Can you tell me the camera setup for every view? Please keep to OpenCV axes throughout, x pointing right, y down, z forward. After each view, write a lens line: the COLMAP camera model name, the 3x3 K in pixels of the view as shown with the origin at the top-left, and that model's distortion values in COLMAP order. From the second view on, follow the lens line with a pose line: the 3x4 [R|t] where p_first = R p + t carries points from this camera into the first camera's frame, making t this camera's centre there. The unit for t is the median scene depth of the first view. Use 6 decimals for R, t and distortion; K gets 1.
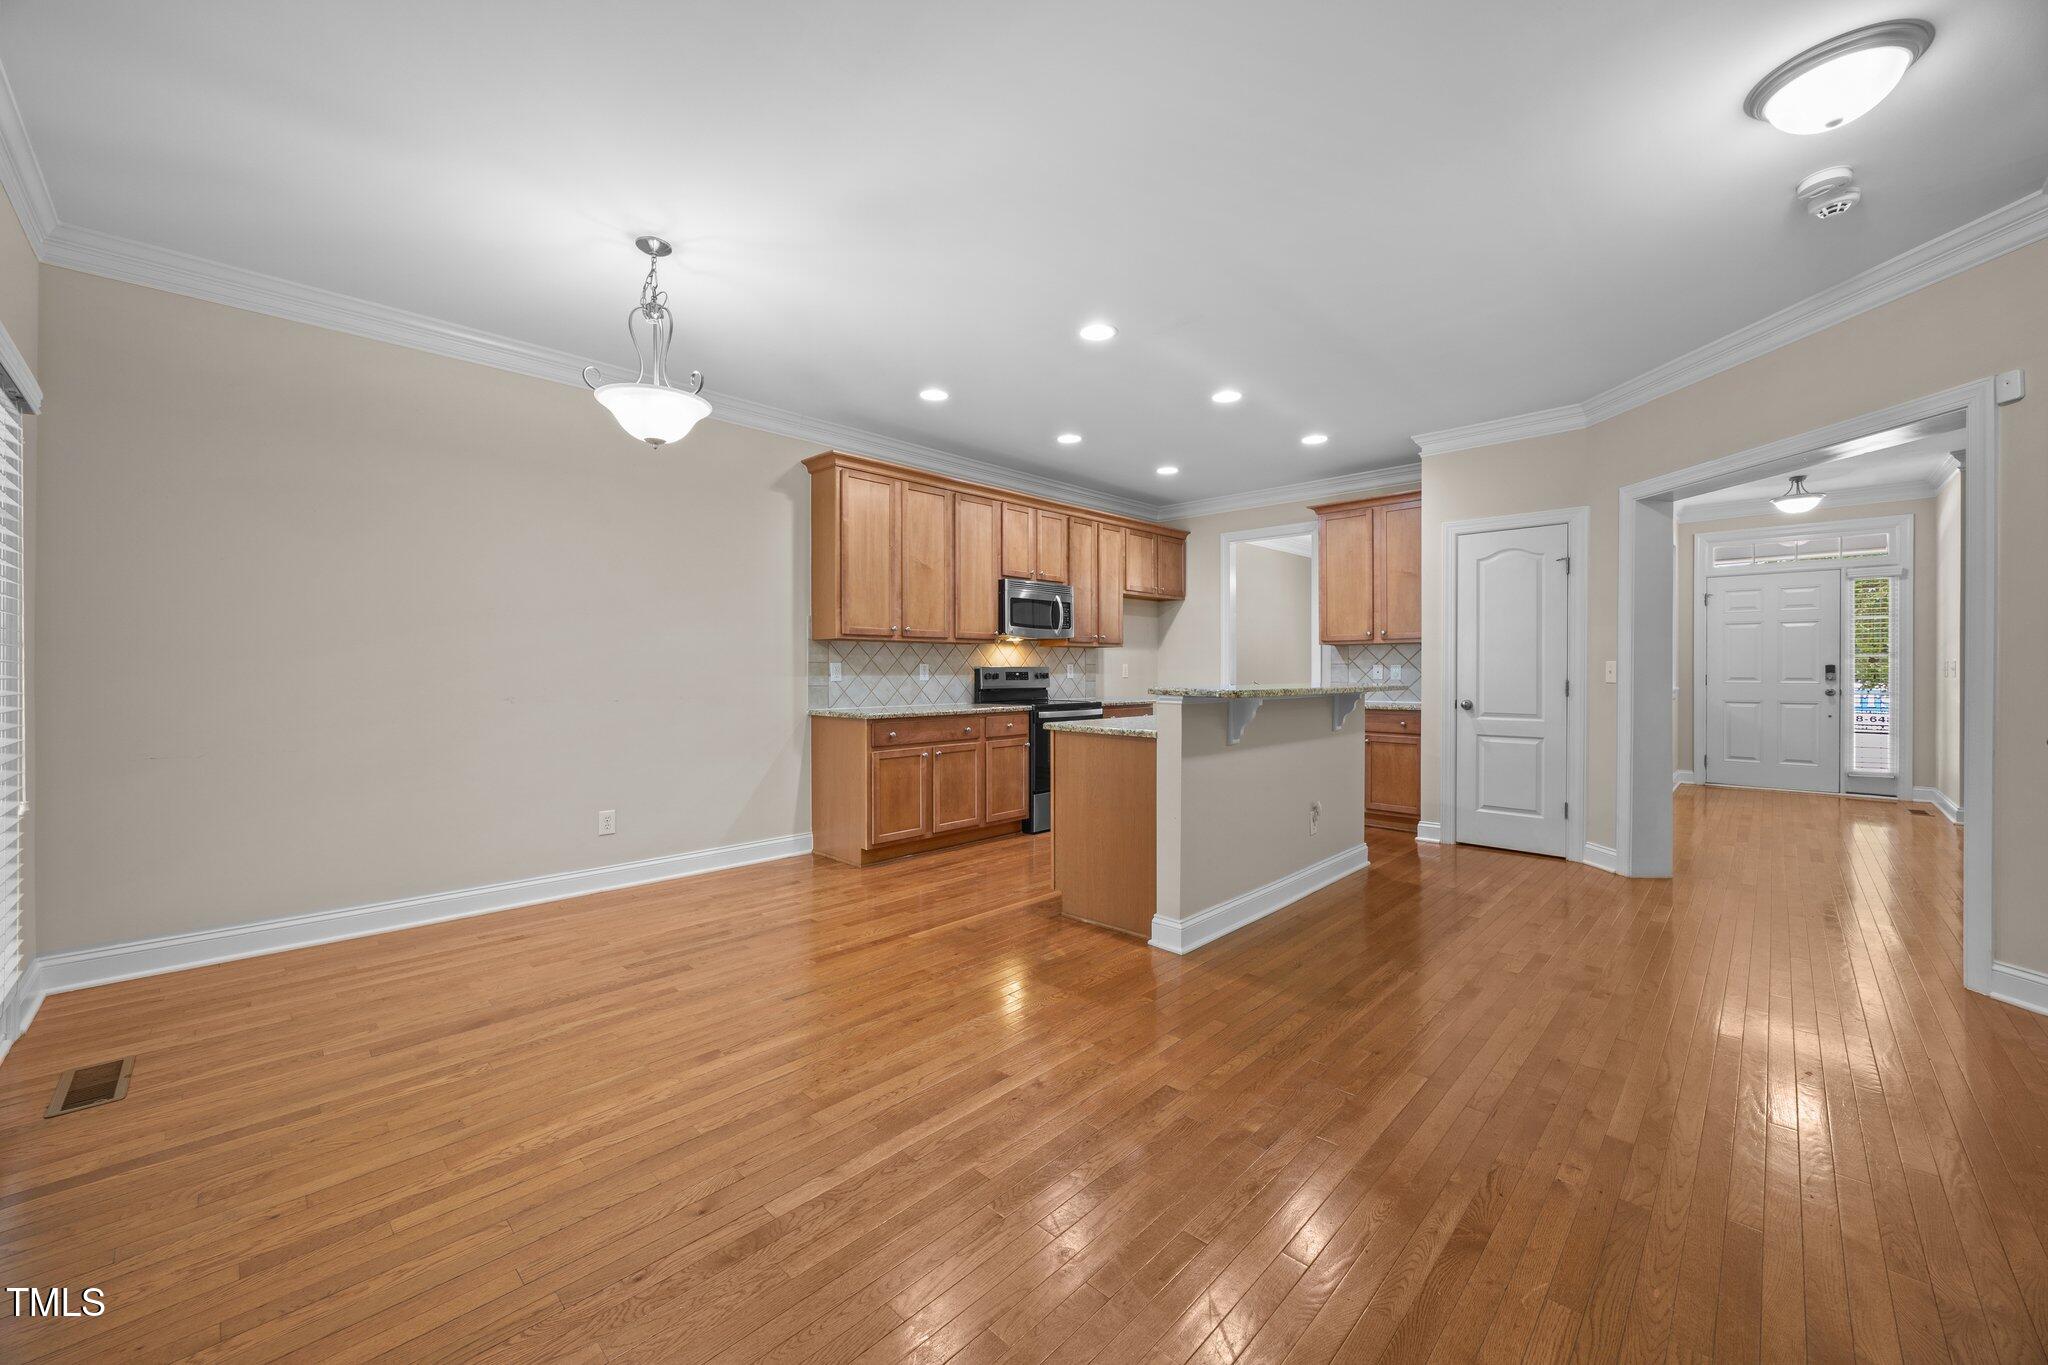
lens RADIAL K [[780.4, 0, 1012.4], [0, 780.4, 673.9], [0, 0, 1]] dist [-0.002041, -0.000762]
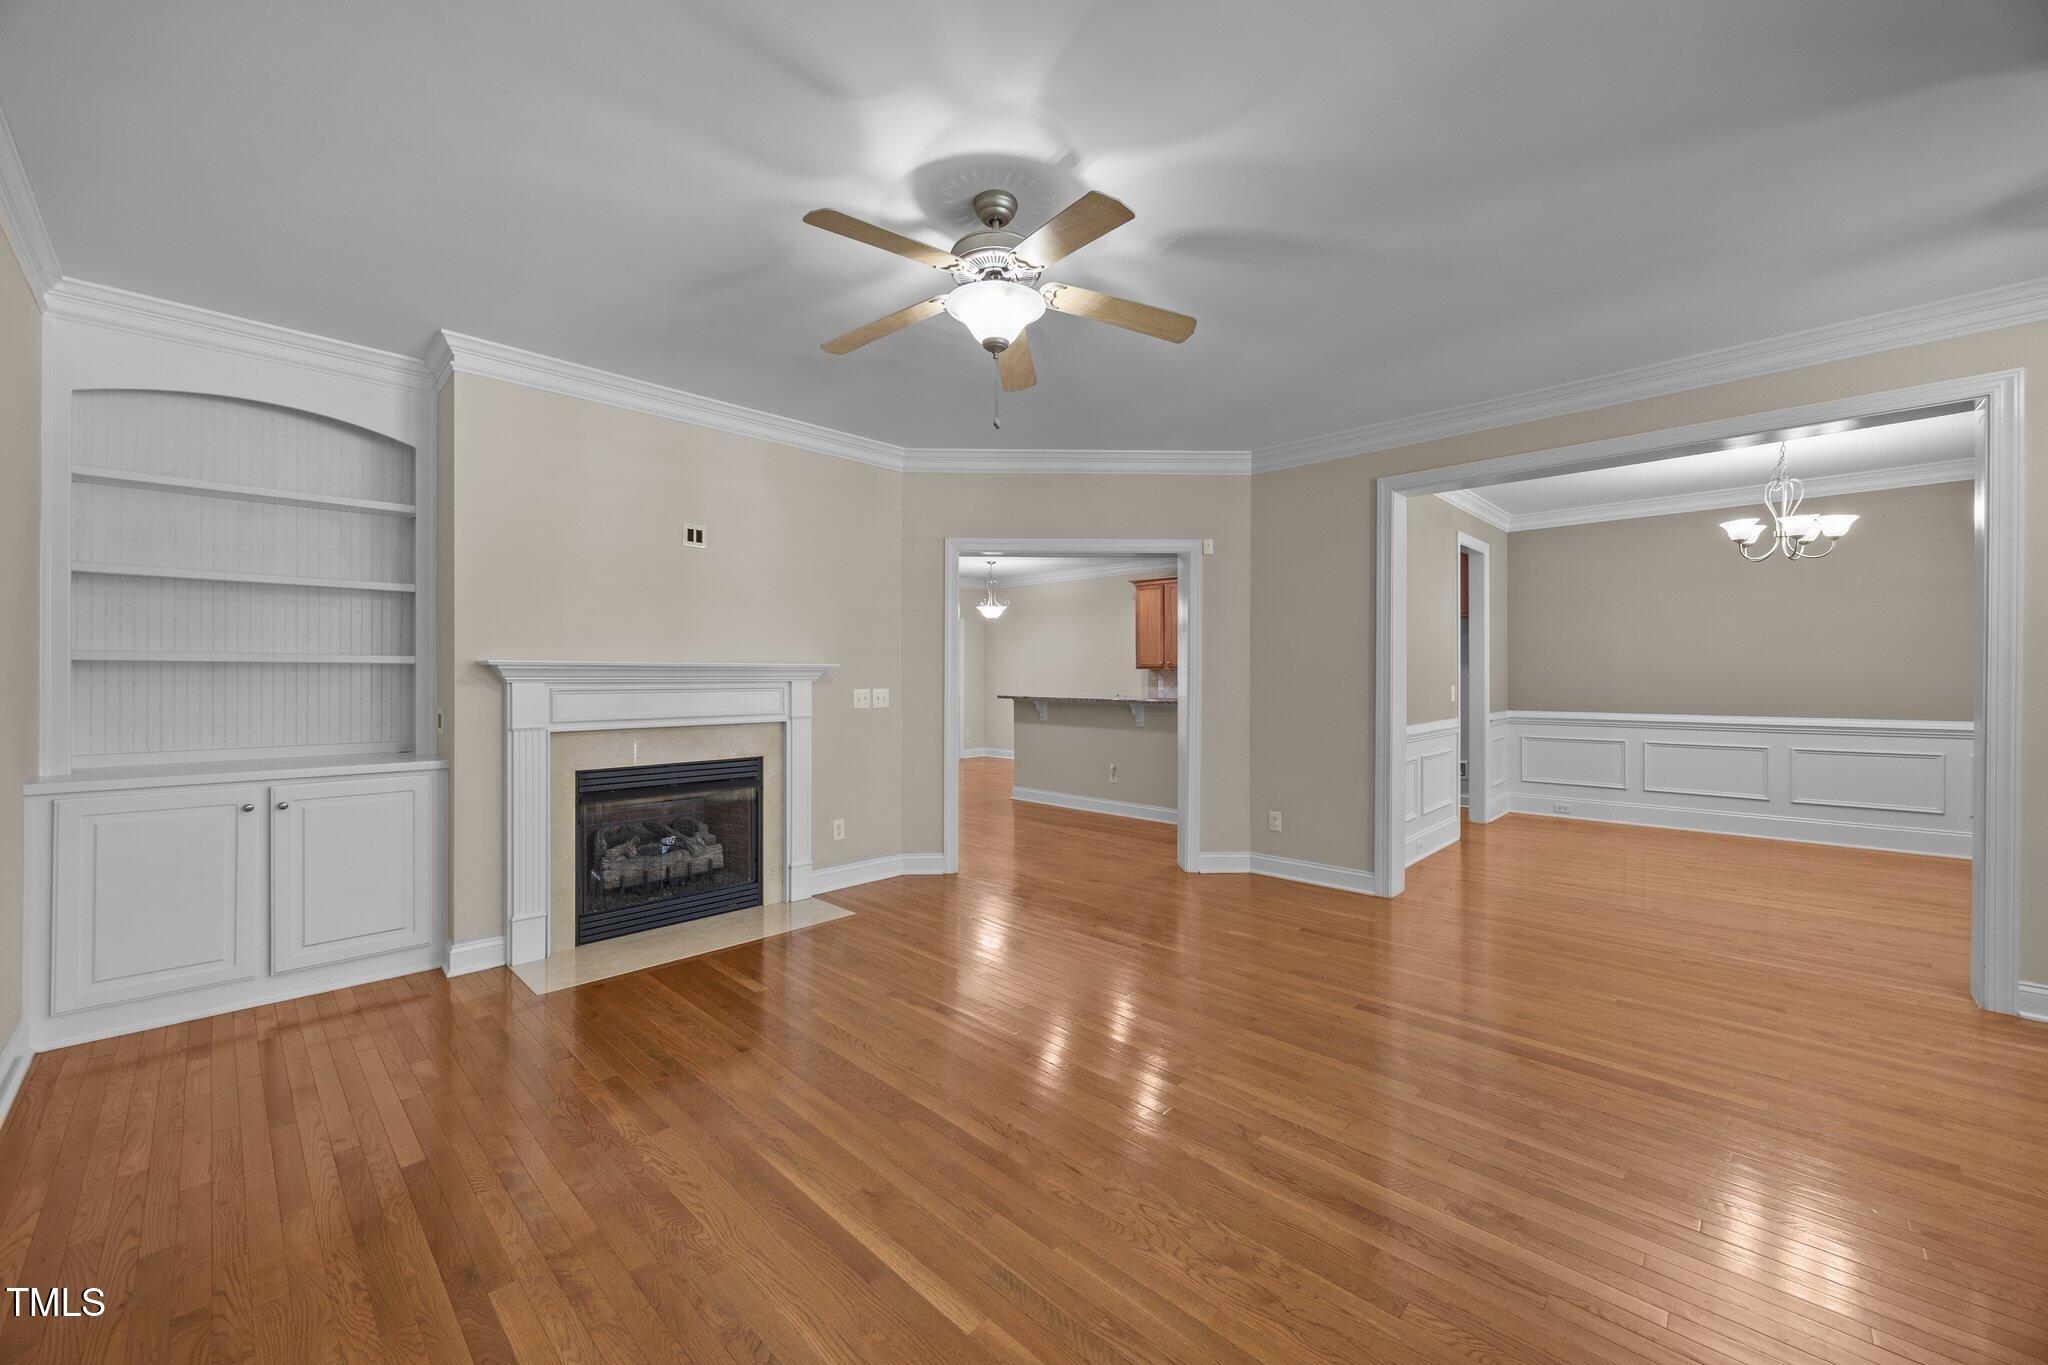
lens RADIAL K [[780.4, 0, 1012.4], [0, 780.4, 673.9], [0, 0, 1]] dist [-0.002041, -0.000762]
pose [[-0.001405, 0.001684, -0.999998, 1.625669], [-0.004464, 0.999989, 0.001690, -0.031144], [0.999989, 0.004466, -0.001397, 0.589973]]
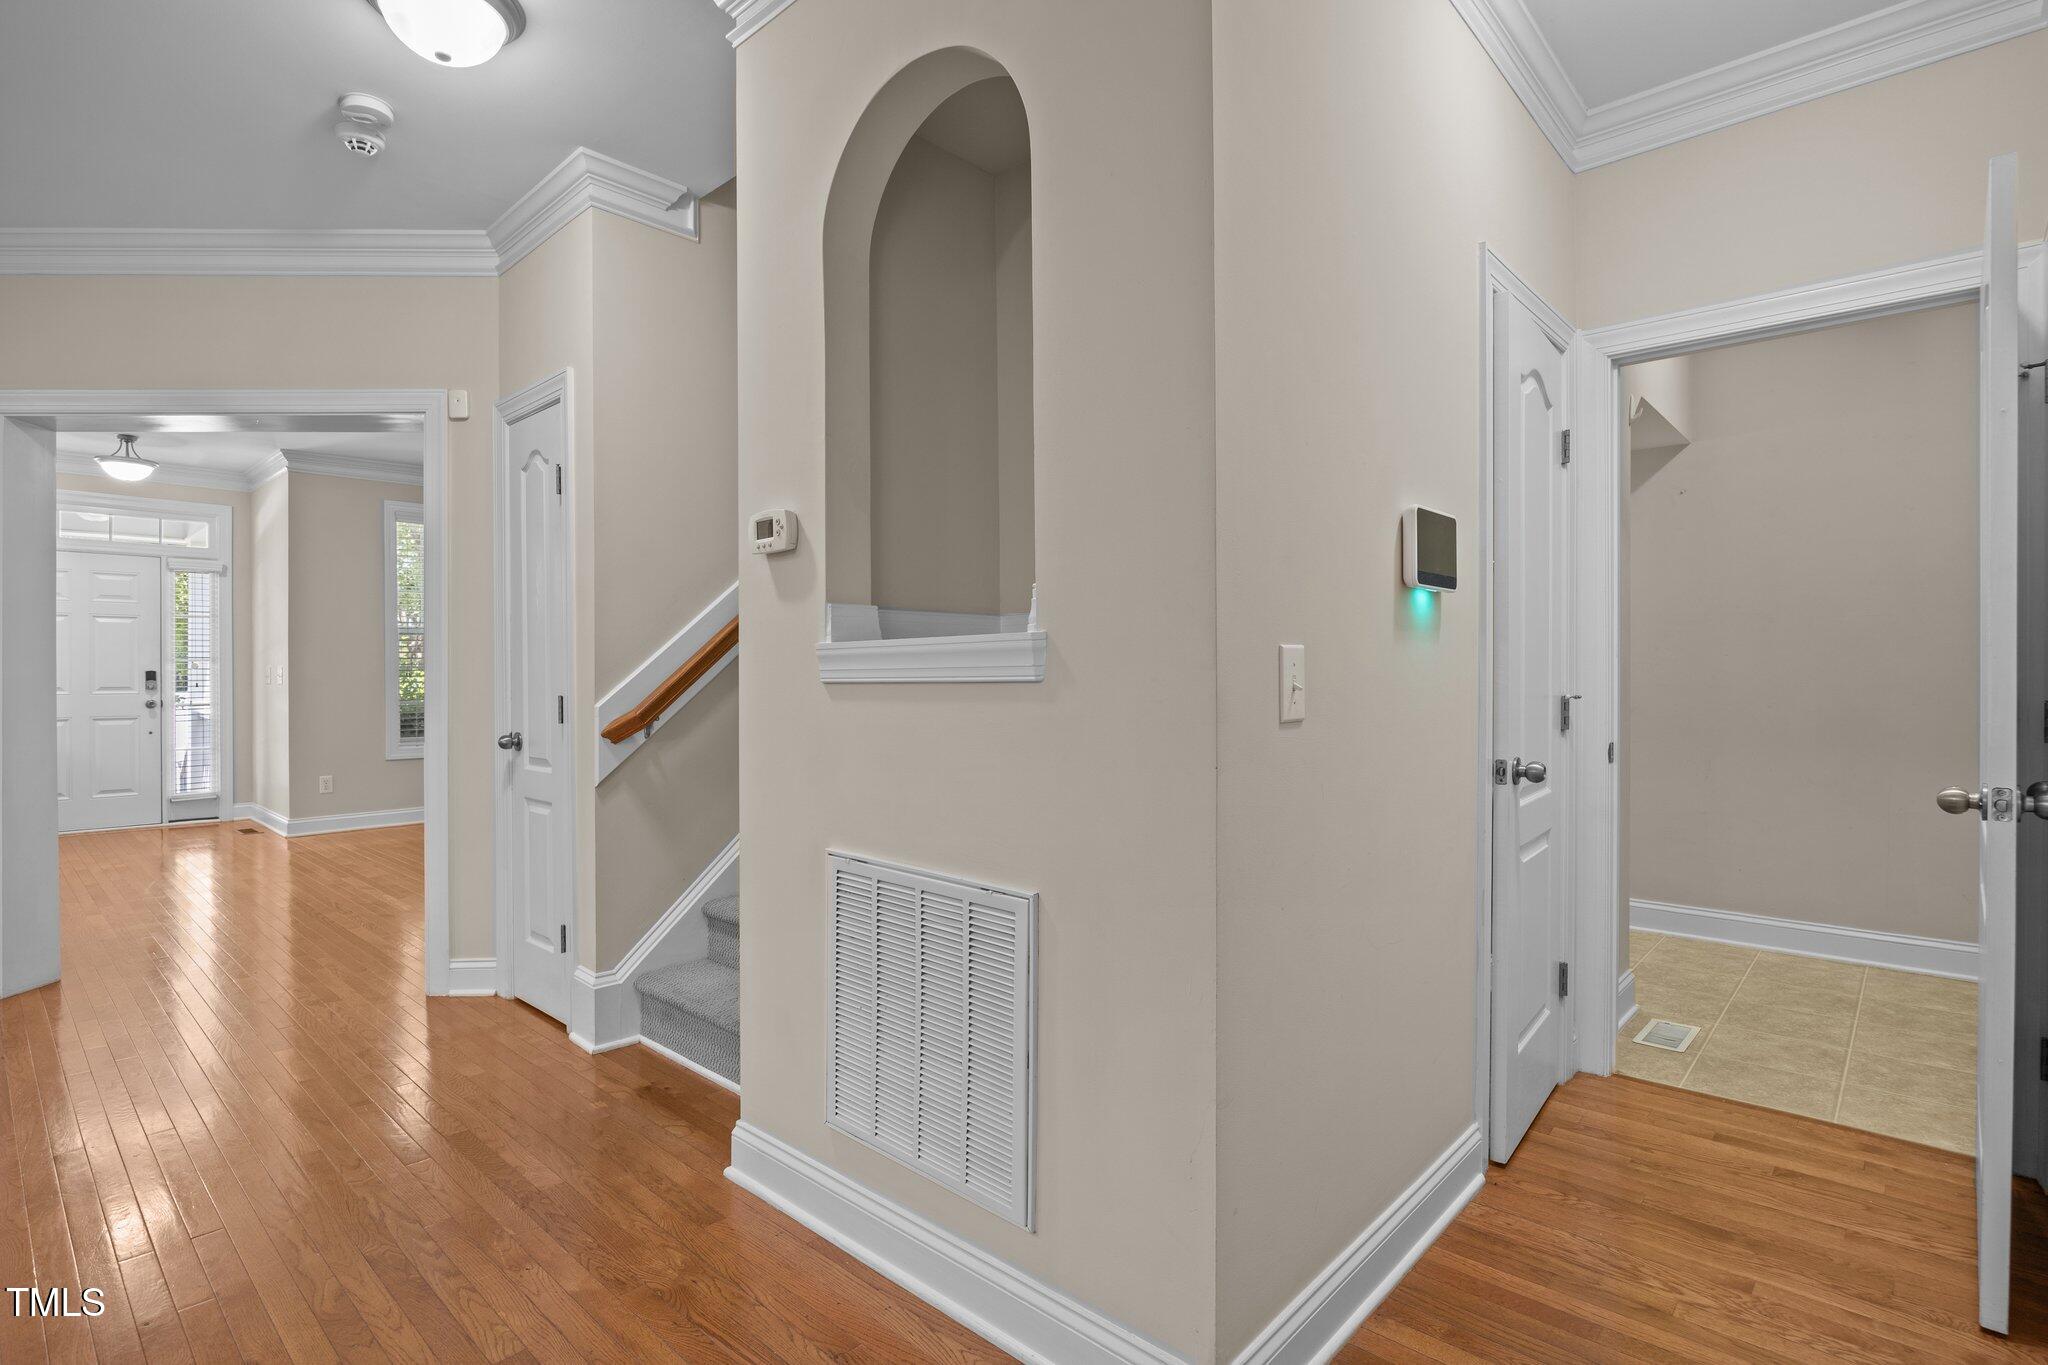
lens RADIAL K [[977.7, 0, 1024.0], [0, 977.7, 682.5], [0, 0, 1]] dist [-0.002014, -0.015566]
pose [[-0.045112, -0.006696, 0.998959, -0.027277], [0.005946, 0.999958, 0.006971, -0.001096], [-0.998964, 0.006254, -0.045070, 0.150140]]
